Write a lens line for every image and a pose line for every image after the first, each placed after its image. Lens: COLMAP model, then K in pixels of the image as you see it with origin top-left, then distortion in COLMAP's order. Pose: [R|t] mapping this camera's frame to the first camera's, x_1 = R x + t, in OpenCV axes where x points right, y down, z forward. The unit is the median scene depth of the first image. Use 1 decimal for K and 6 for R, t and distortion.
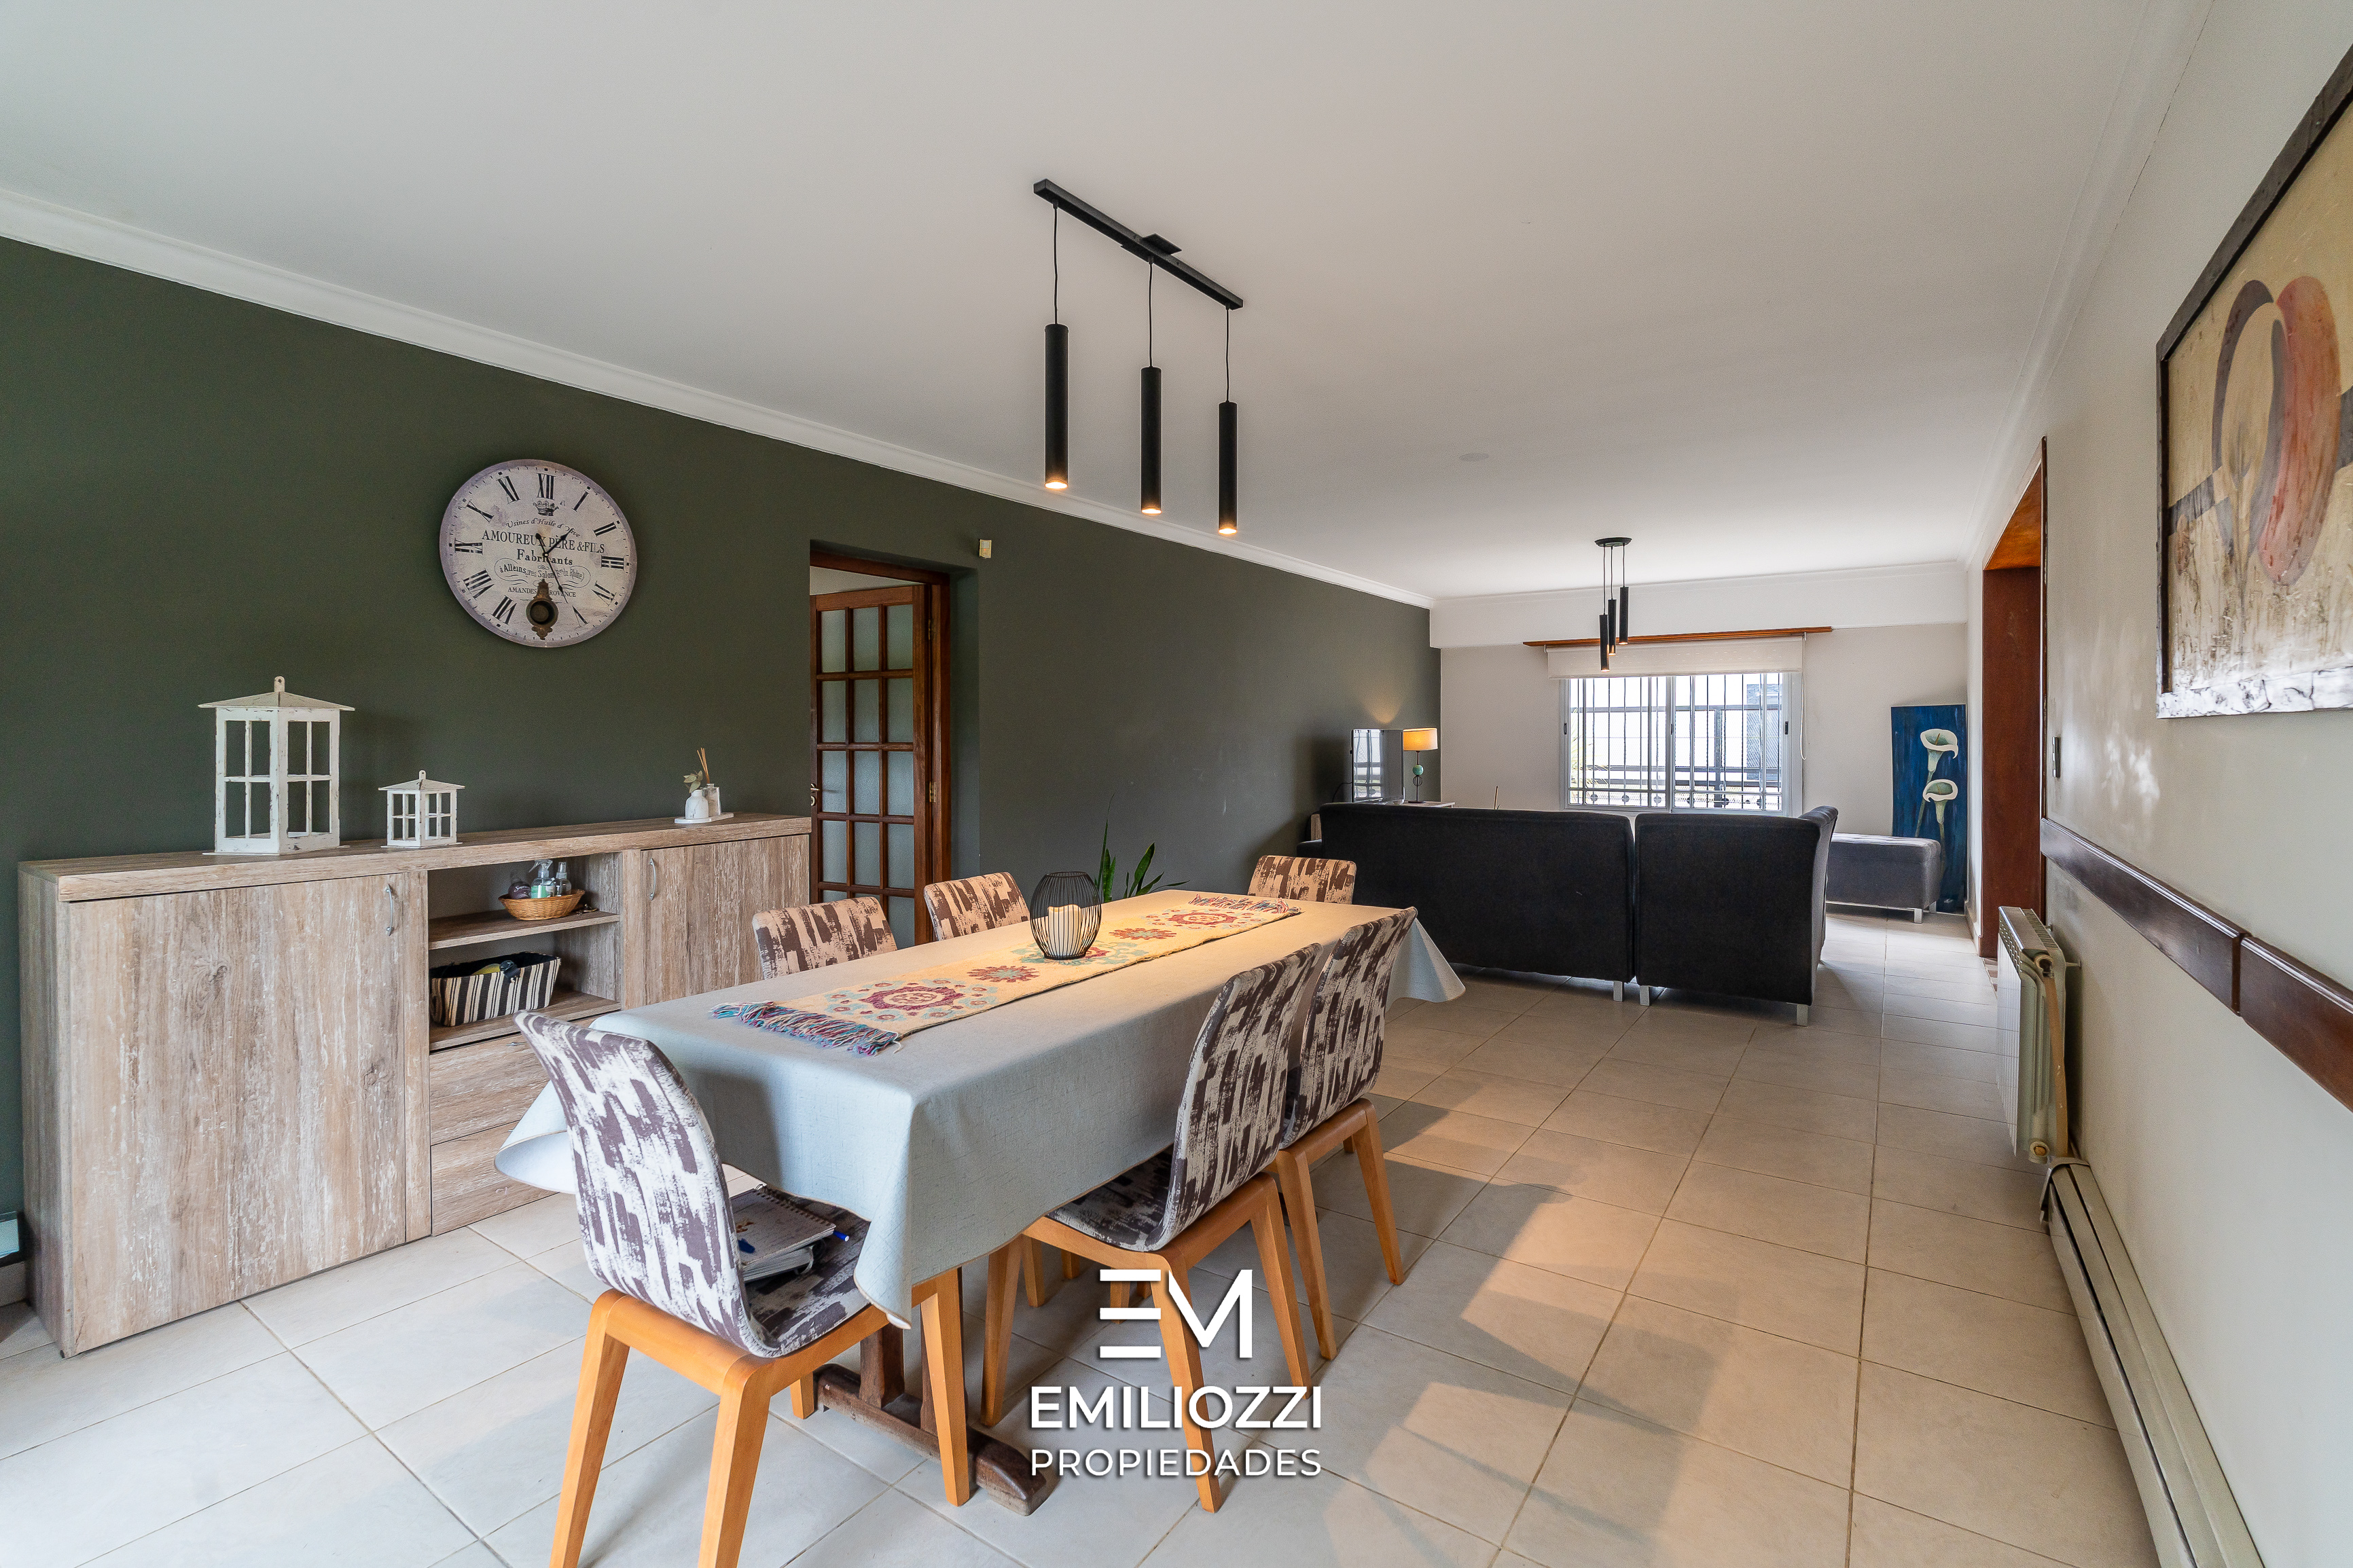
lens RADIAL K [[1053.8, 0, 1178.7], [0, 1053.8, 736.6], [0, 0, 1]] dist [-0.008229, 0.002921]
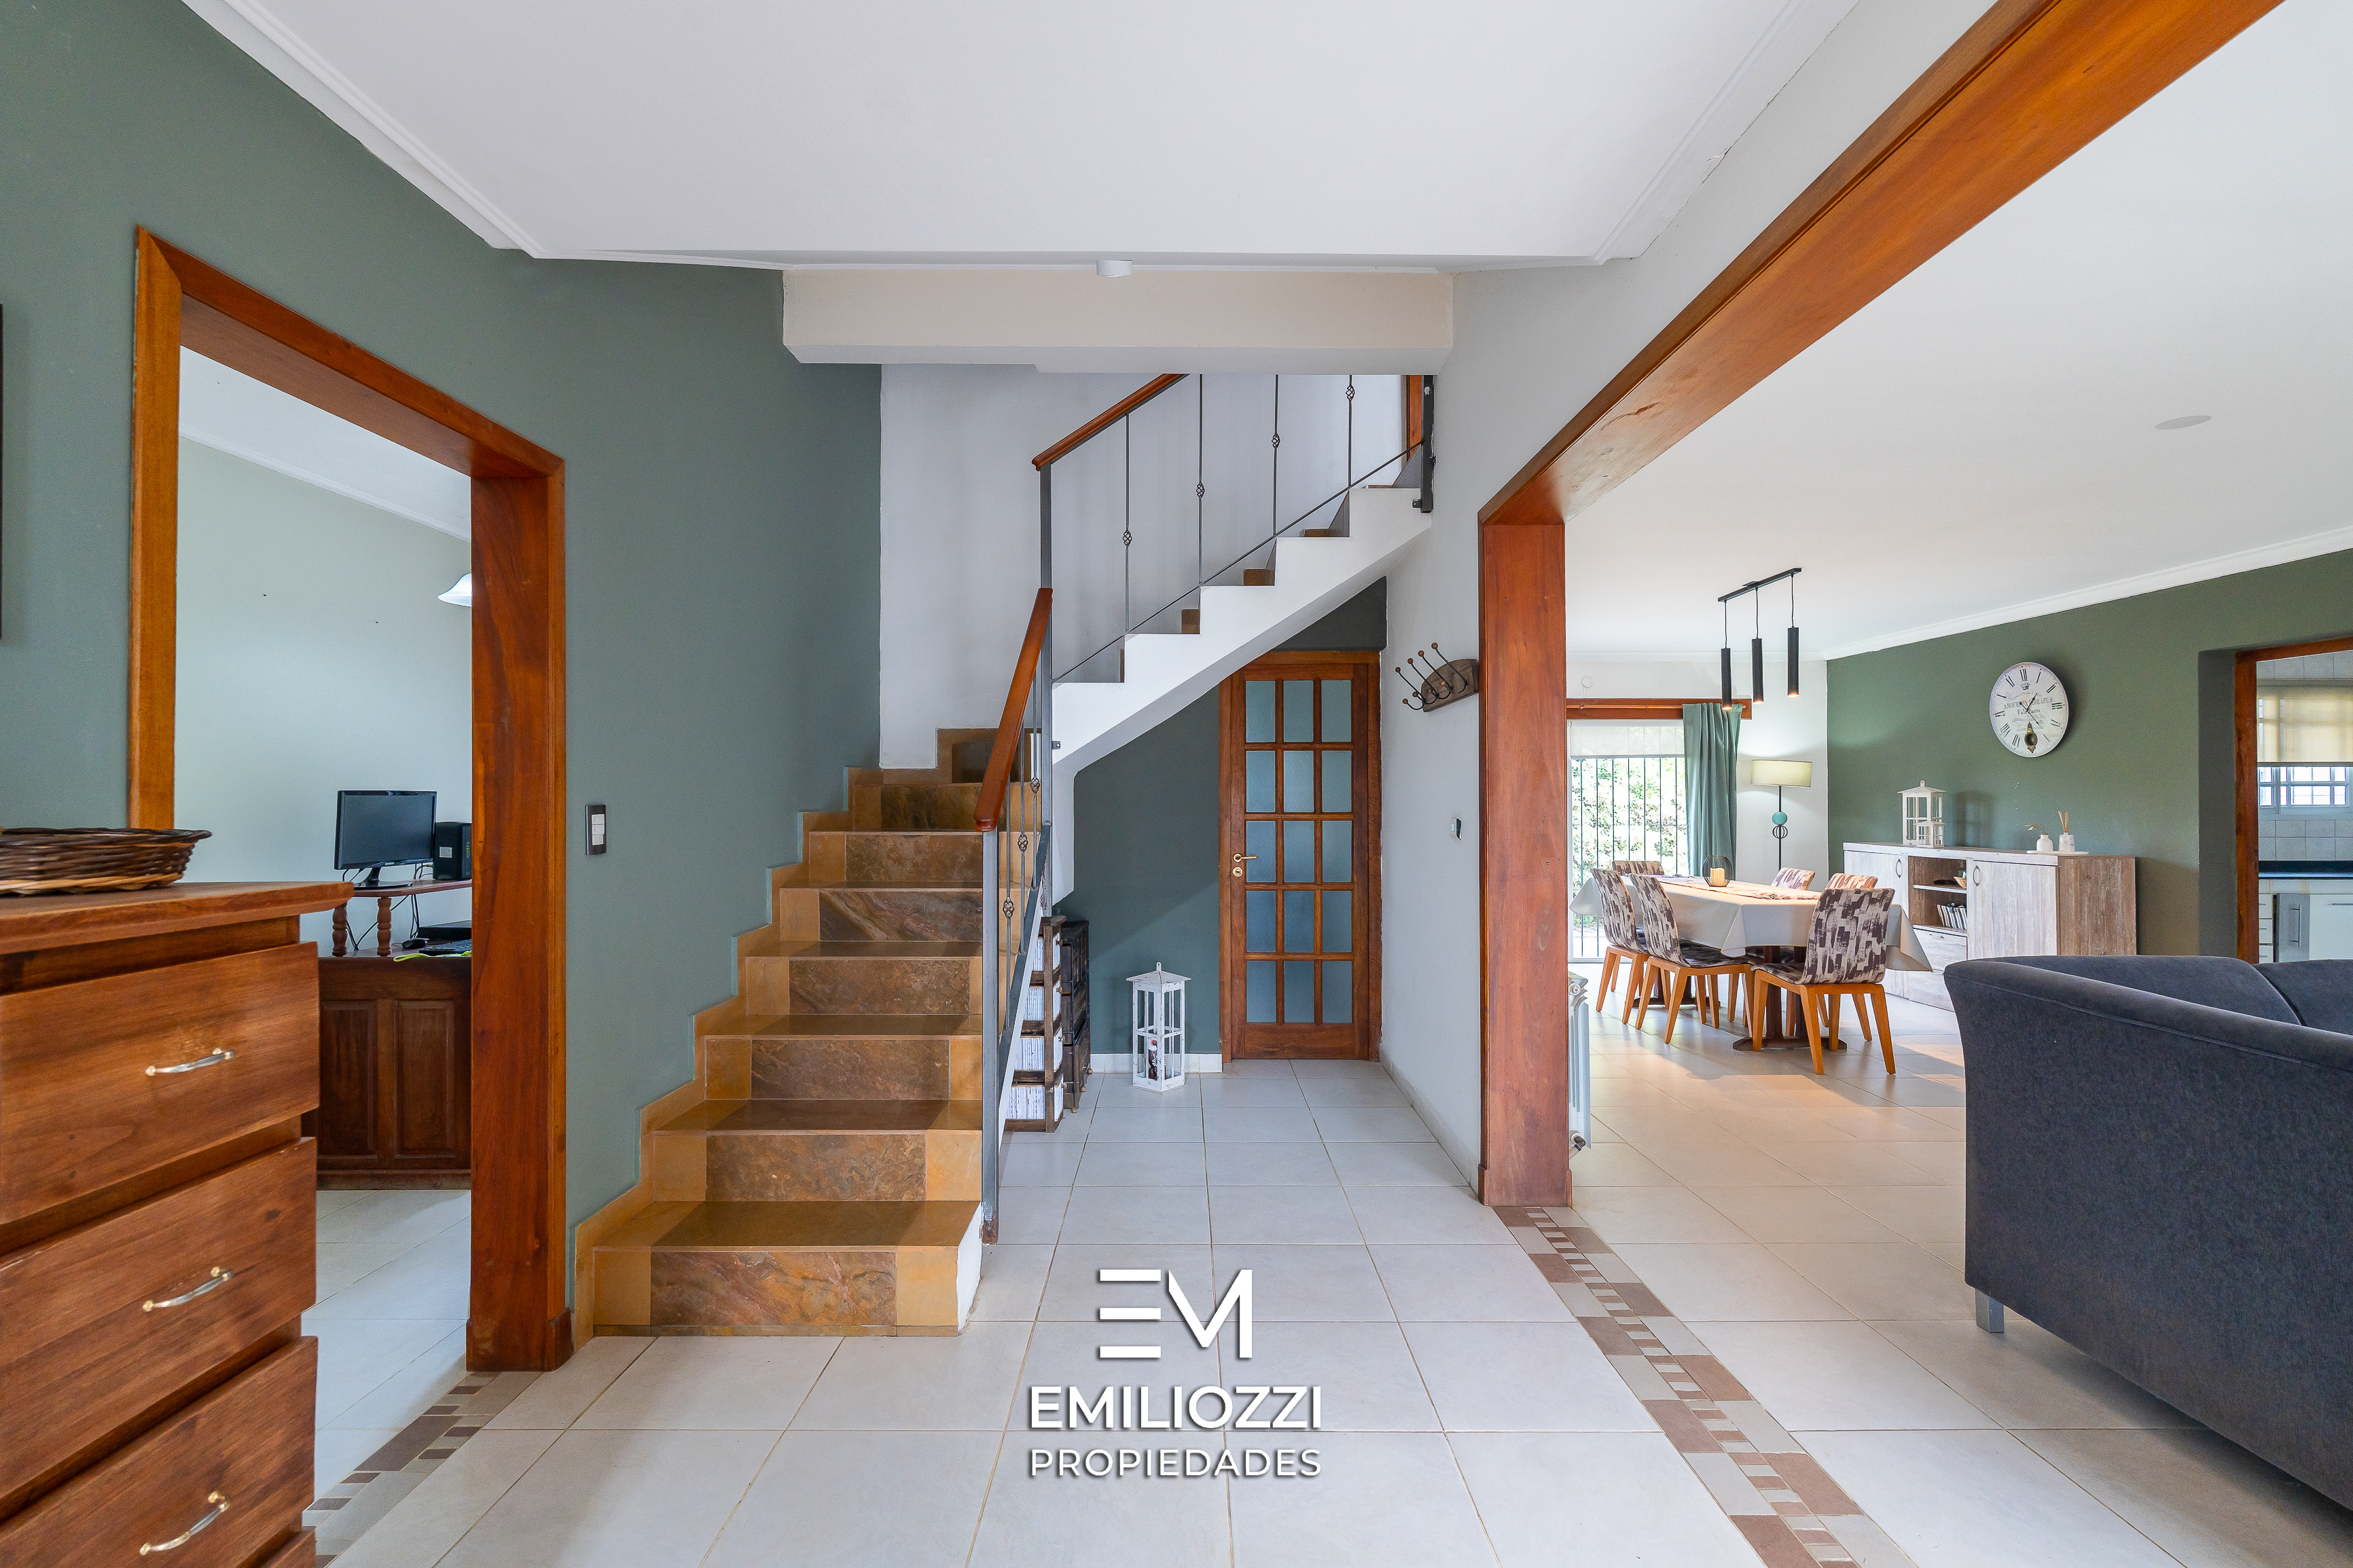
lens RADIAL K [[1053.8, 0, 1168.7], [0, 1053.8, 795.4], [0, 0, 1]] dist [-0.008229, 0.002921]
pose [[-0.829671, -0.000122, -0.558253, 0.912801], [0.002833, 0.999986, -0.004428, -0.005551], [0.558246, -0.005256, -0.829659, 0.876894]]
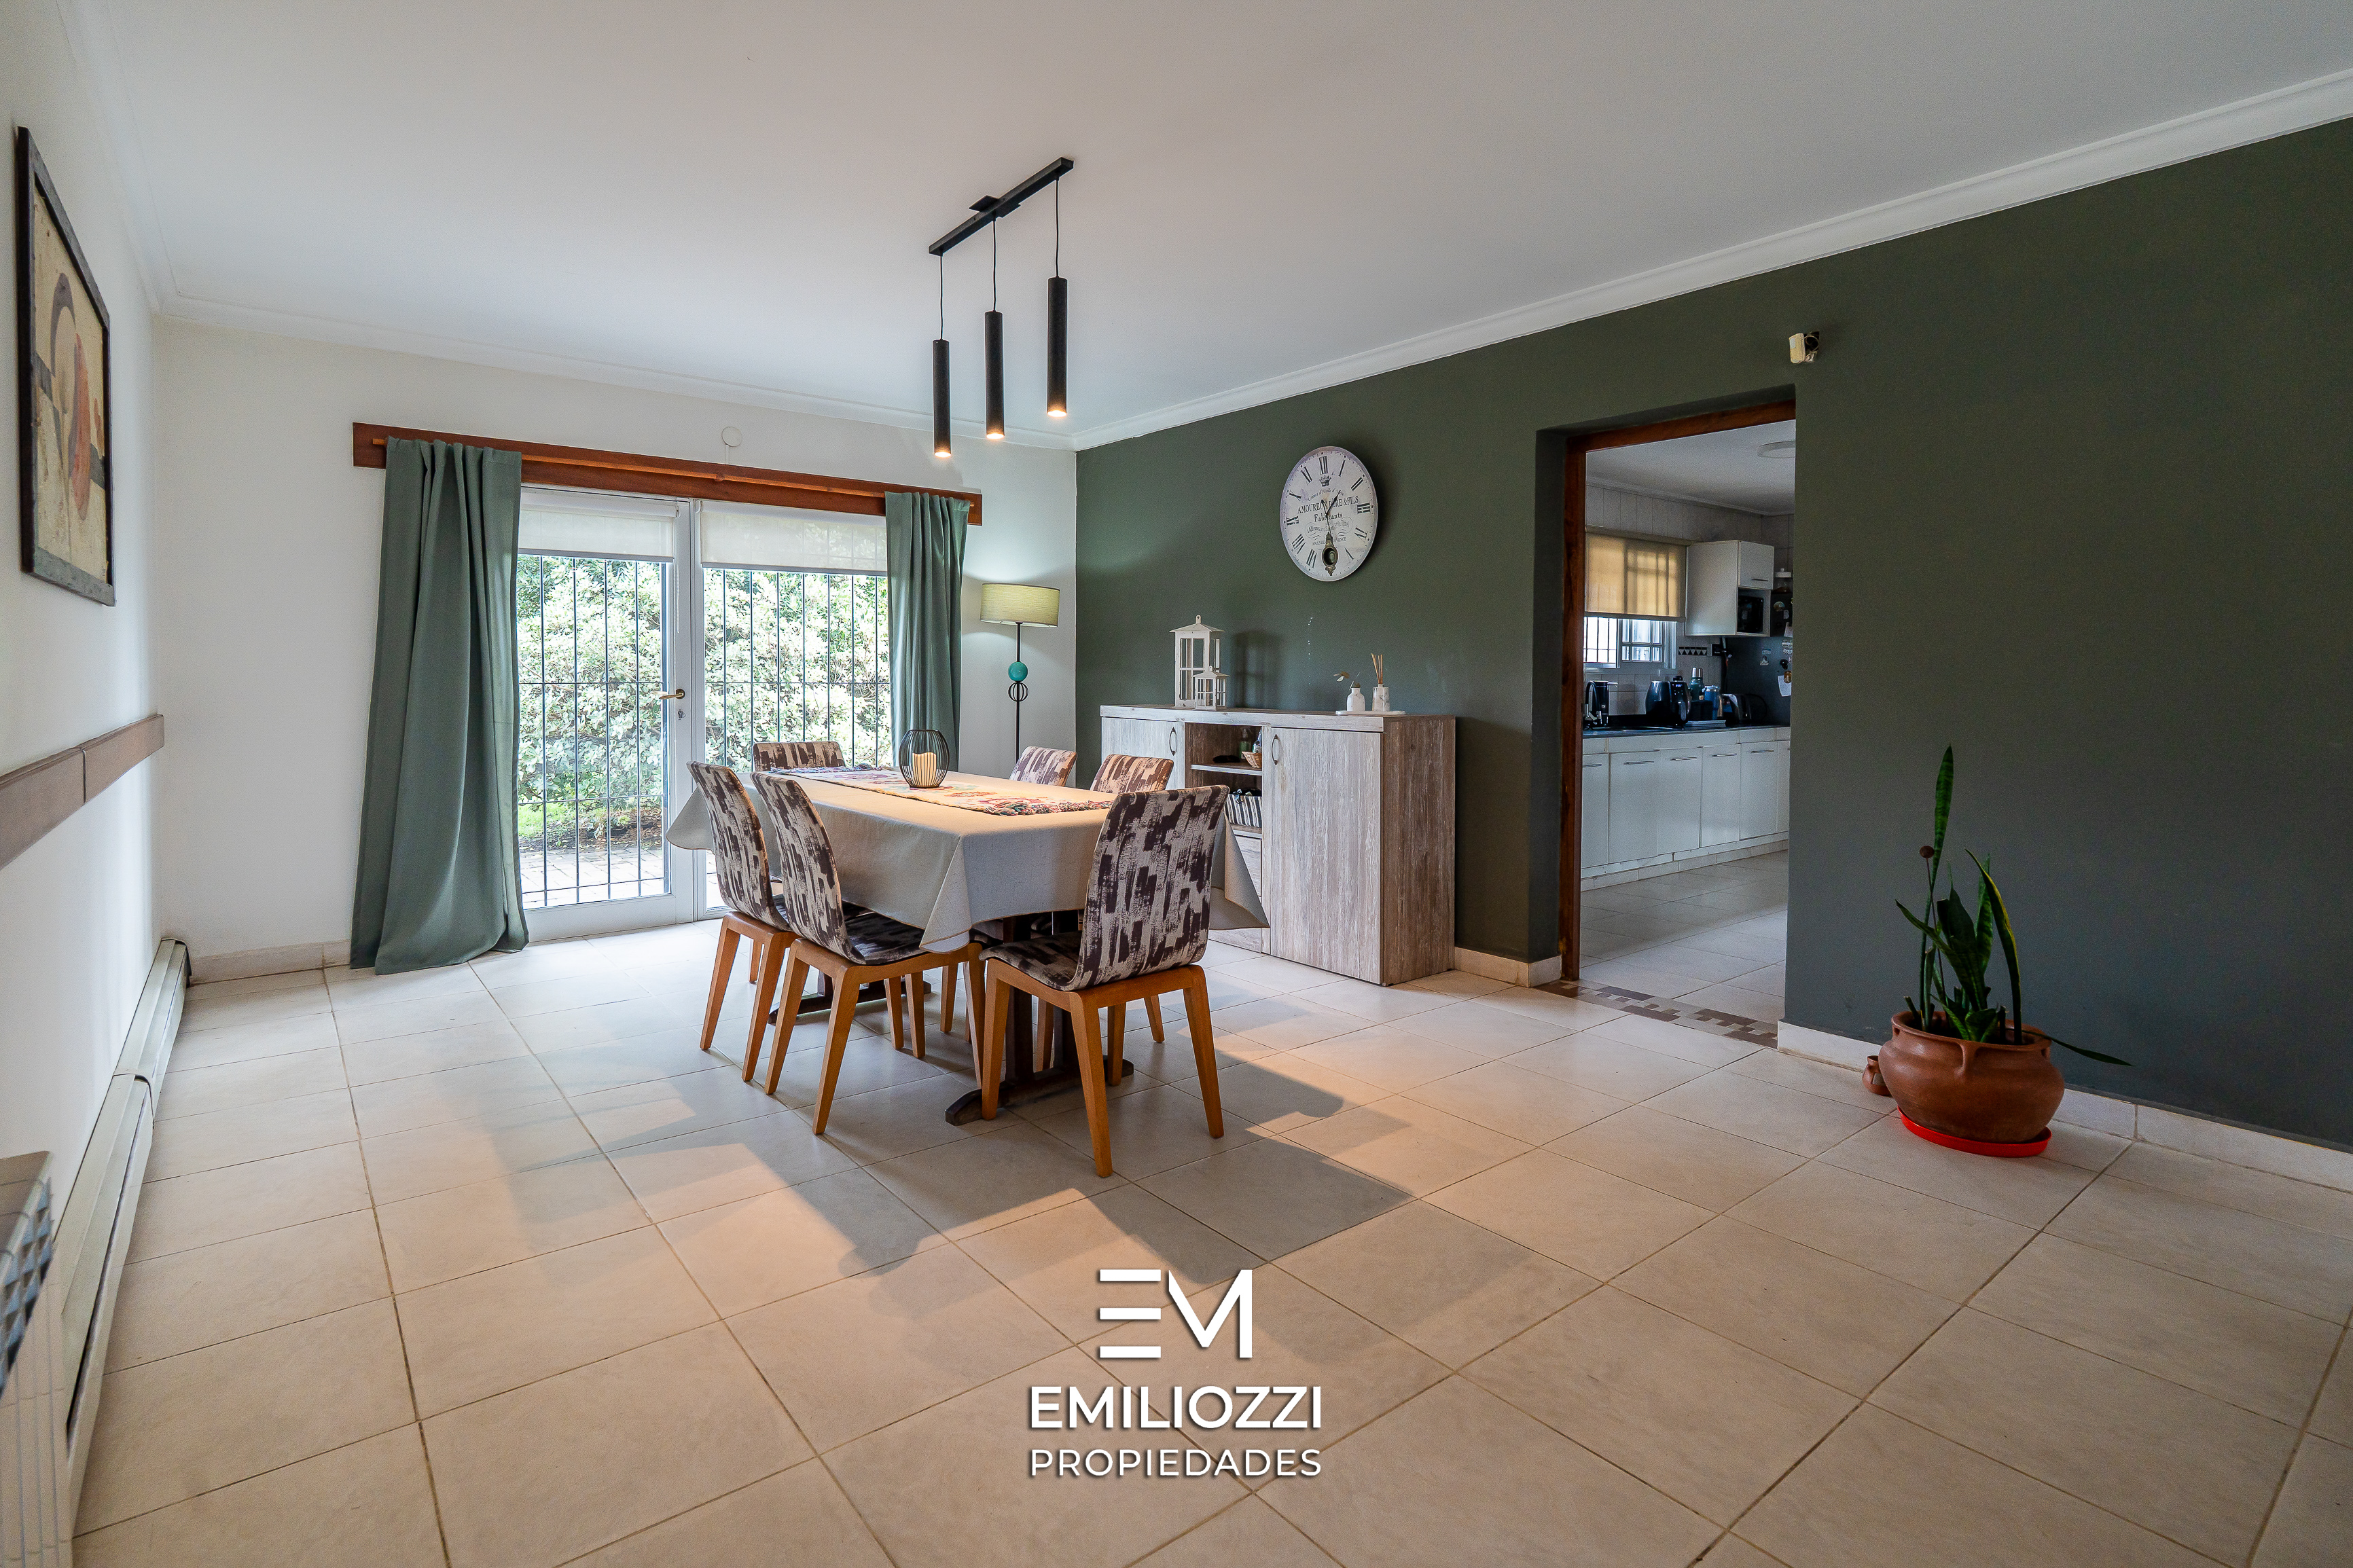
lens RADIAL K [[1157.1, 0, 1186.0], [0, 1157.1, 690.2], [0, 0, 1]] dist [-0.006225, -0.001839]
pose [[-0.292037, 0.013398, -0.956313, 0.464405], [-0.004214, 0.999874, 0.015295, 0.018409], [0.956398, 0.008497, -0.291943, 0.646955]]
